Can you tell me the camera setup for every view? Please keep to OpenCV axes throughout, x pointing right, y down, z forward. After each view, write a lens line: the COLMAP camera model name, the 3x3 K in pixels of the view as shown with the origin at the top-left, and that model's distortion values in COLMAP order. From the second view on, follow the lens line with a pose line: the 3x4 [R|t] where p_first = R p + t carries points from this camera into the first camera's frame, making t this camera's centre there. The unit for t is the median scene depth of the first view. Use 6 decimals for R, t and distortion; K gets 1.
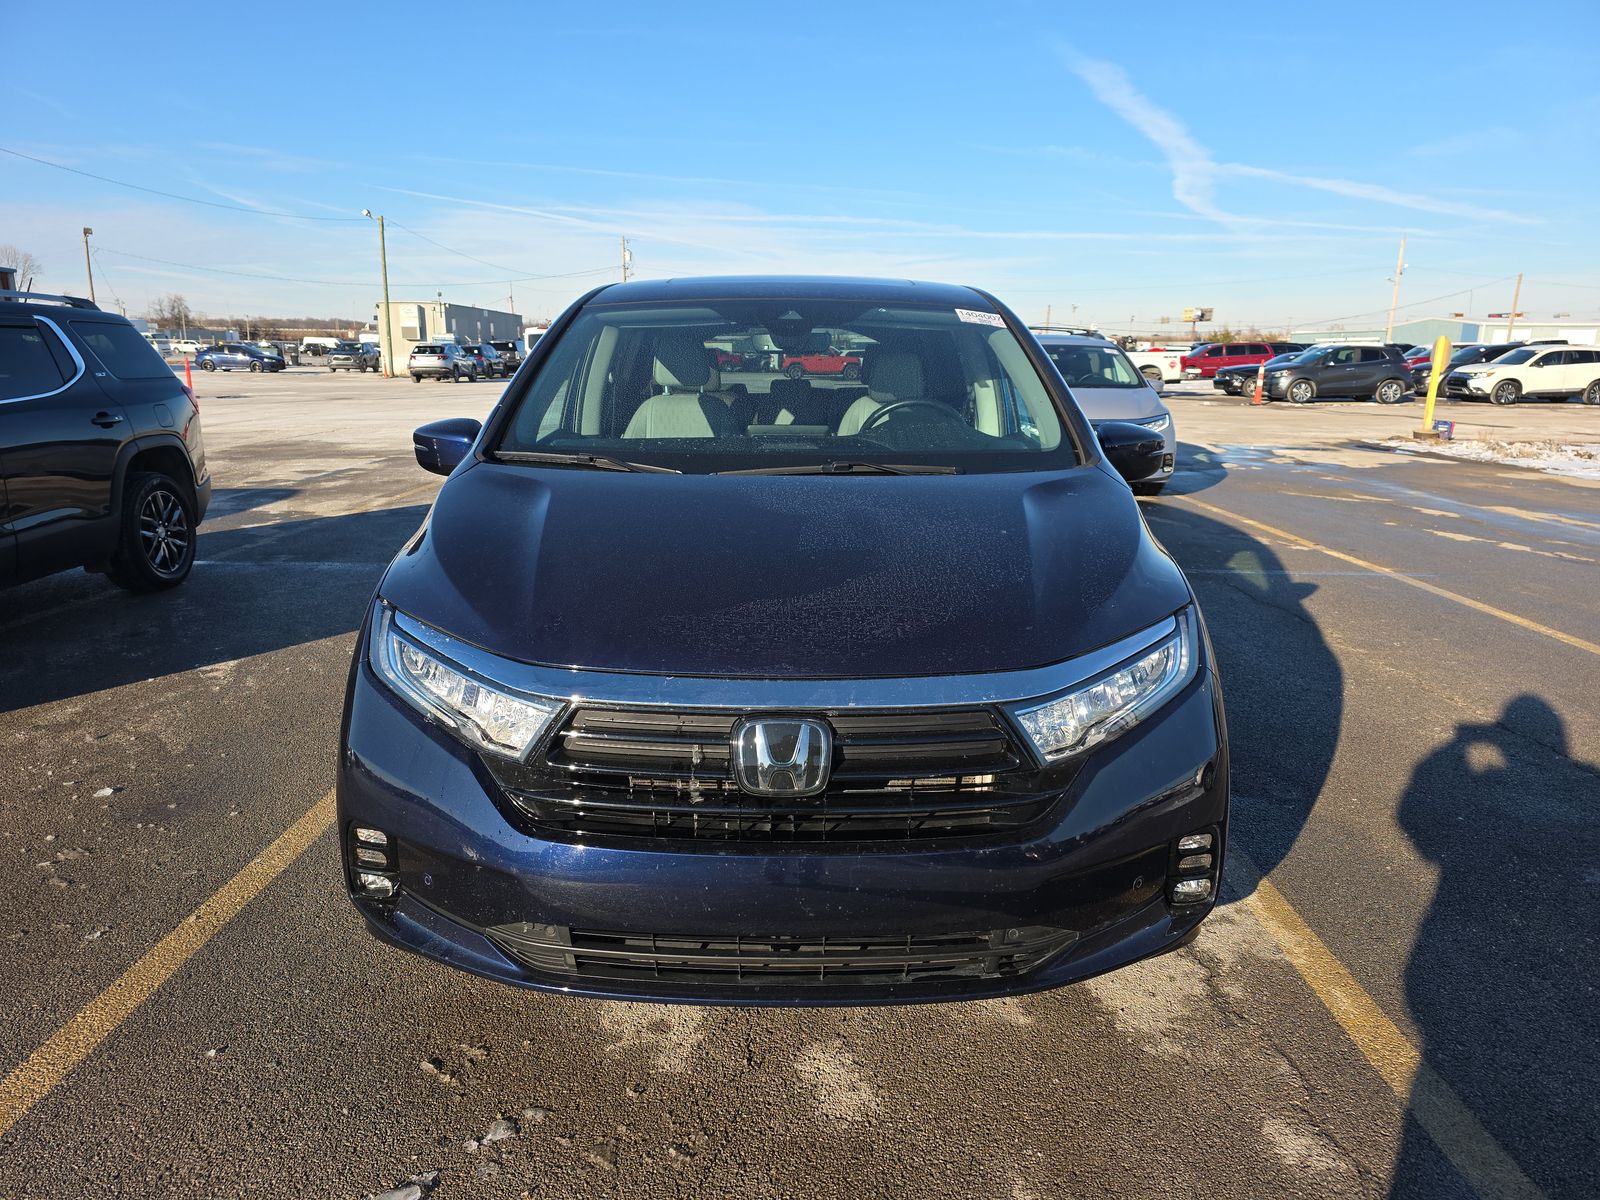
lens RADIAL K [[1209.0, 0, 799.9], [0, 1209.0, 659.5], [0, 0, 1]] dist [0.004423, 0.003120]
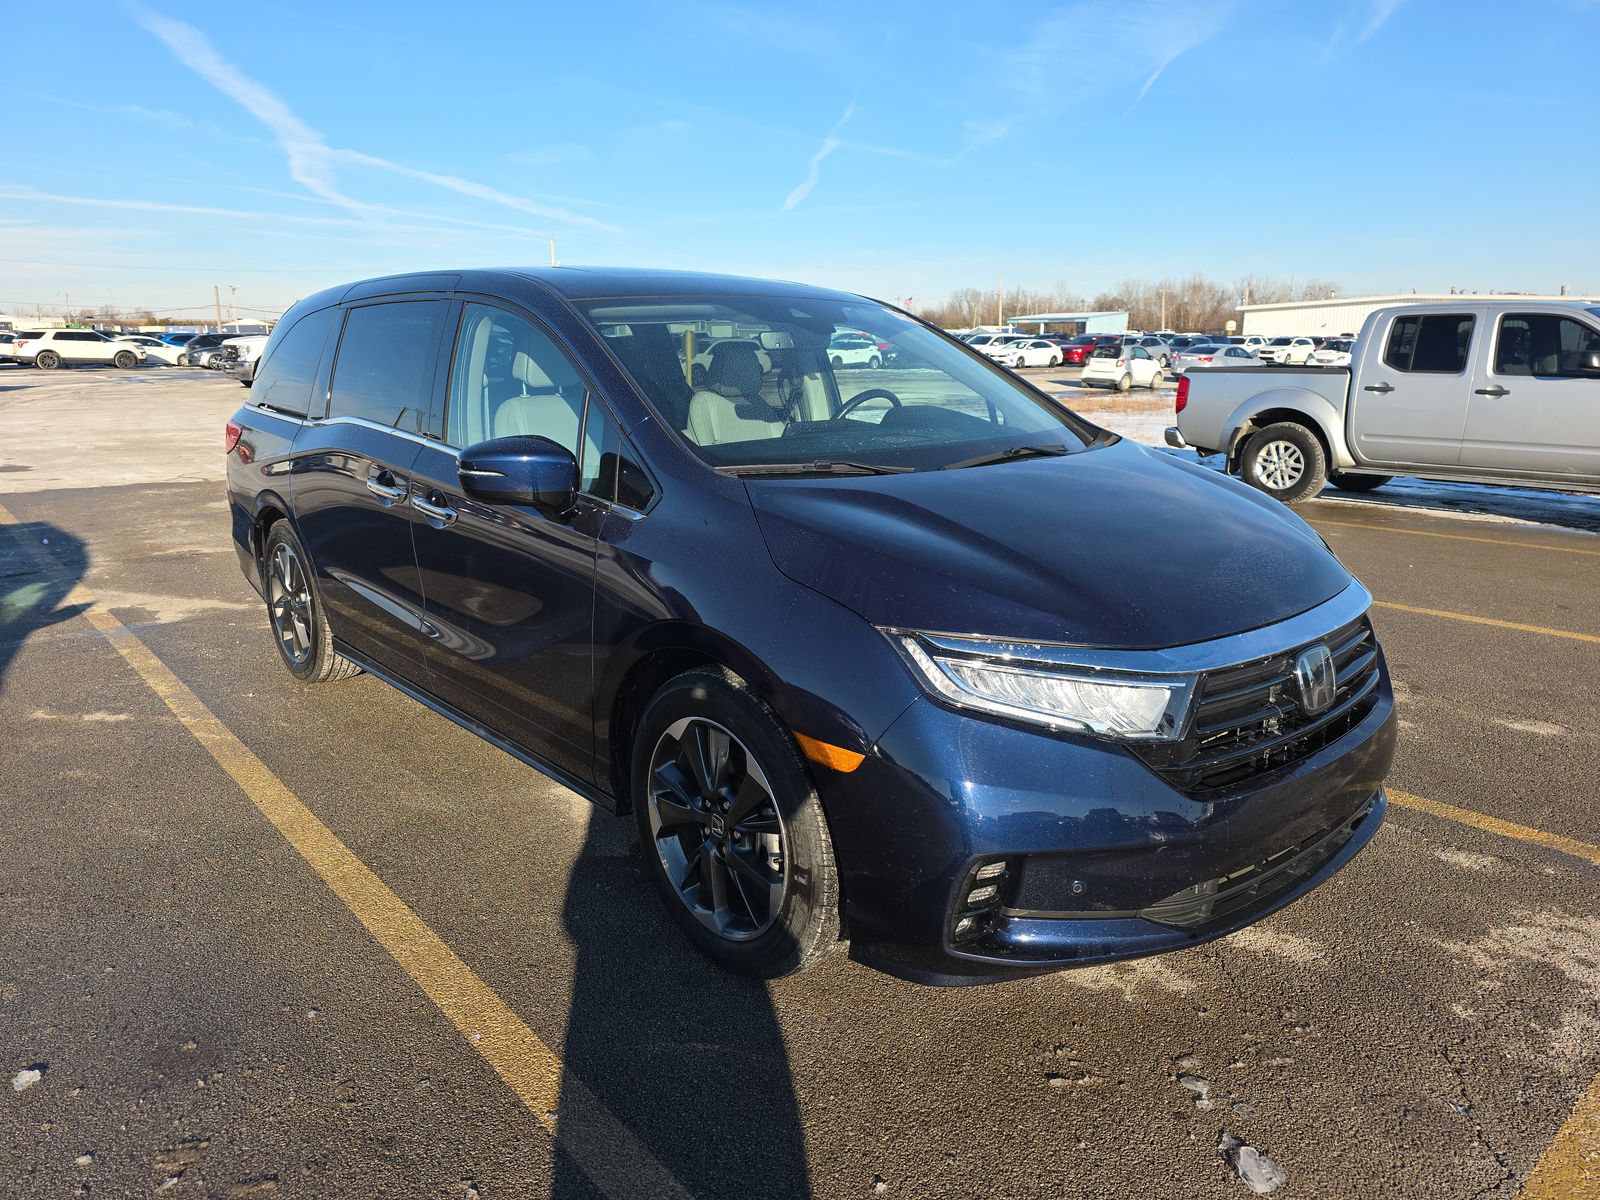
lens RADIAL K [[1235.3, 0, 800.0], [0, 1235.3, 600.0], [0, 0, 1]] dist [0.010505, -0.000957]
pose [[0.684345, -0.151981, 0.713144, -0.169174], [0.178590, 0.983184, 0.038152, -0.018695], [-0.706949, 0.101251, 0.699979, 0.062669]]
